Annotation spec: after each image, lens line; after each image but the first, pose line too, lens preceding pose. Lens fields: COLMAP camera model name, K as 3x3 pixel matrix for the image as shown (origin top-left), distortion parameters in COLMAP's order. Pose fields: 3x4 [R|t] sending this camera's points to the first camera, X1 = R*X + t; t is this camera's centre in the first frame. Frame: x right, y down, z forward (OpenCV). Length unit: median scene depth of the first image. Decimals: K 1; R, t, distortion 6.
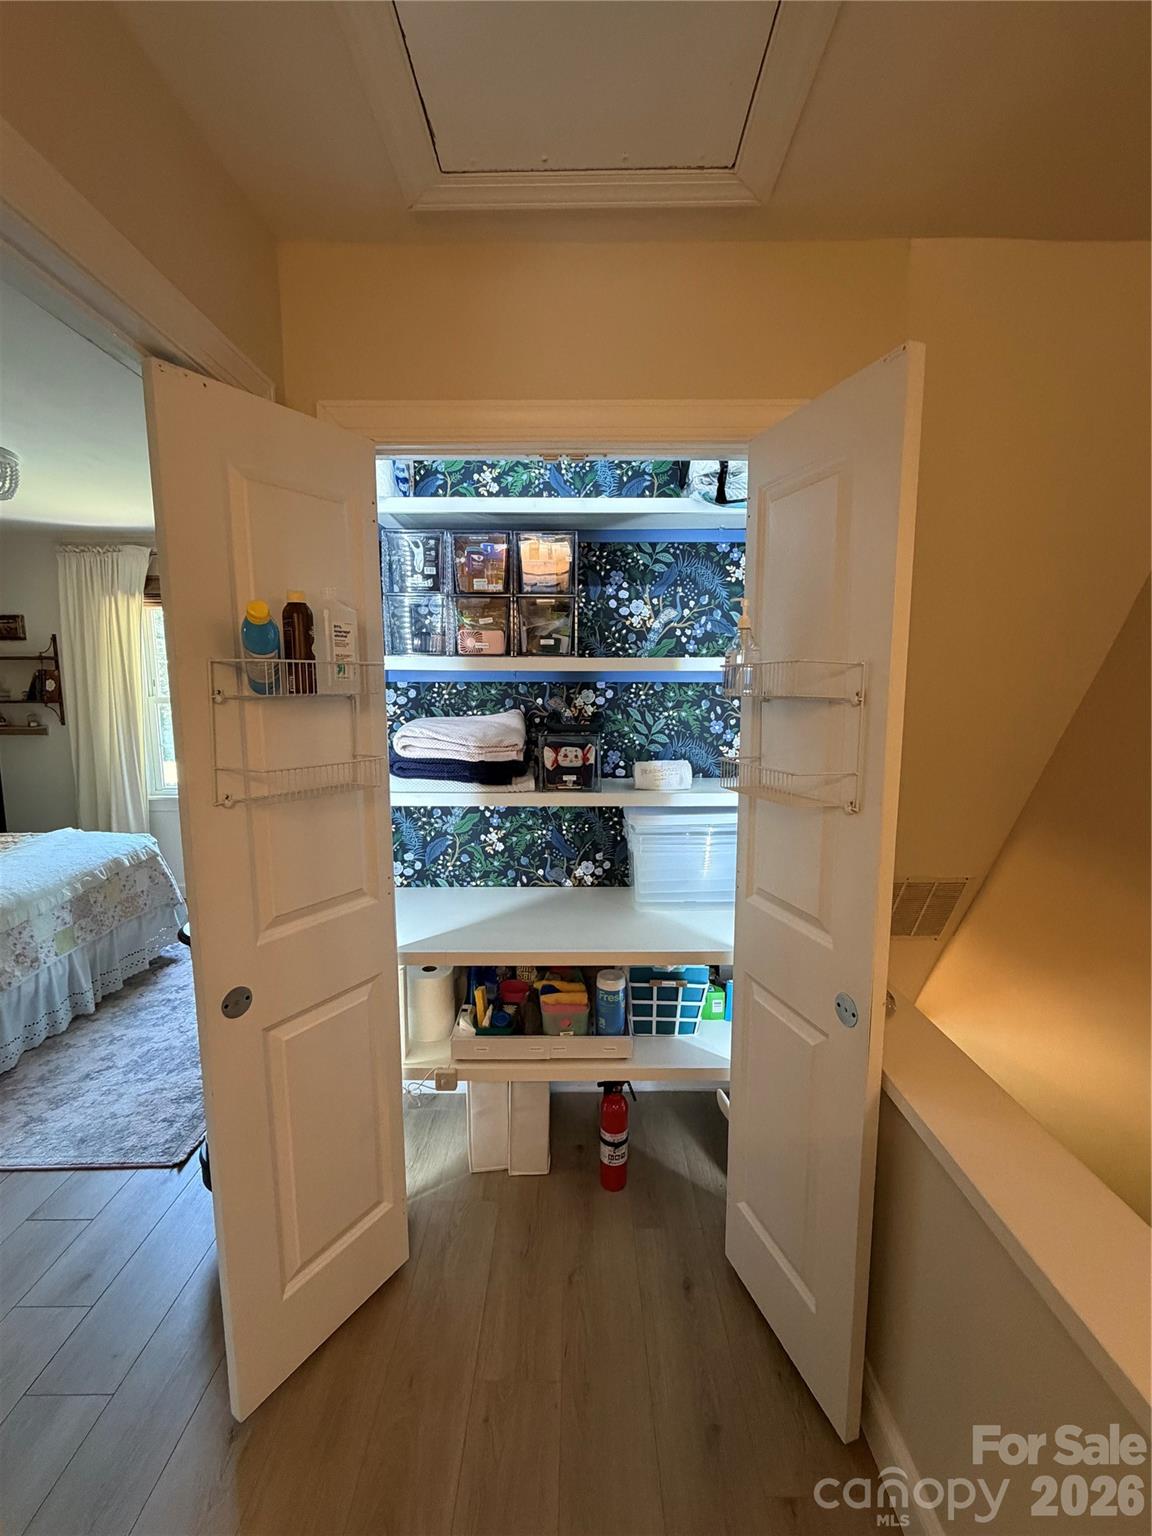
lens RADIAL K [[652.2, 0, 576.0], [0, 652.2, 768.0], [0, 0, 1]] dist [0.000374, -0.000145]
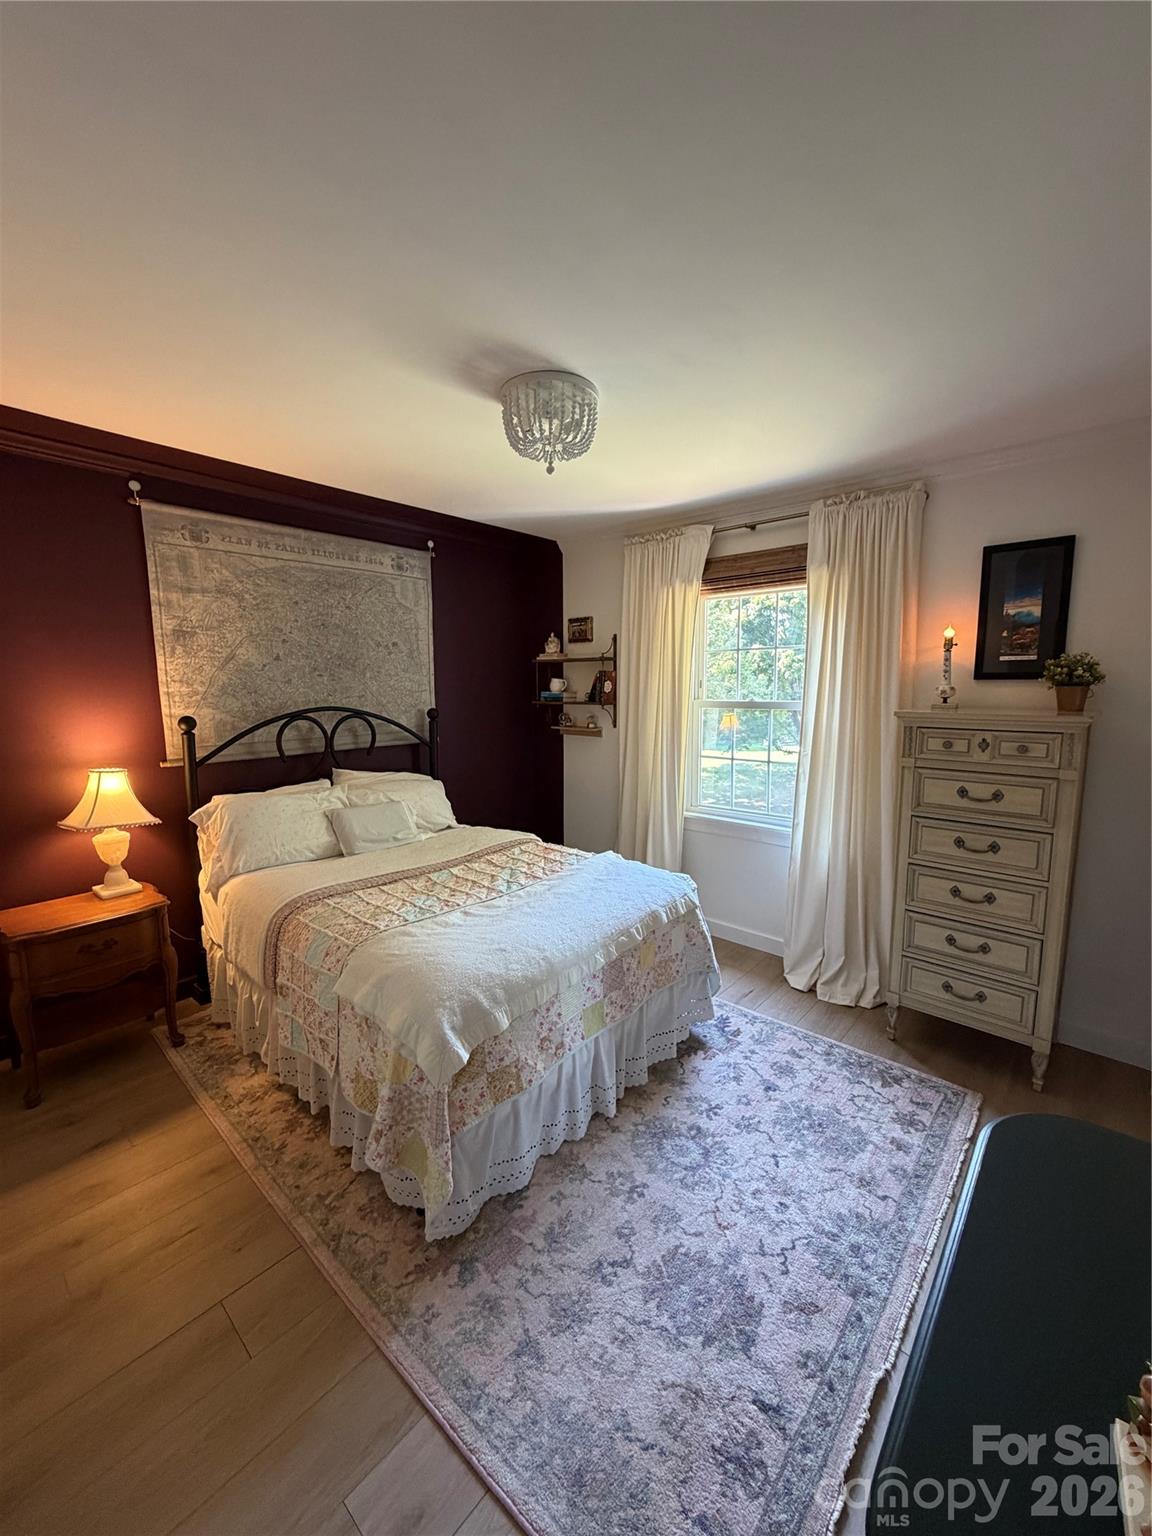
lens RADIAL K [[615.0, 0, 576.8], [0, 615.0, 762.5], [0, 0, 1]] dist [0.000560, 0.000153]
pose [[0.746617, 0.081704, -0.660218, -0.315674], [-0.082083, 0.996160, 0.030453, -0.053722], [0.660171, 0.031456, 0.750457, 0.398264]]
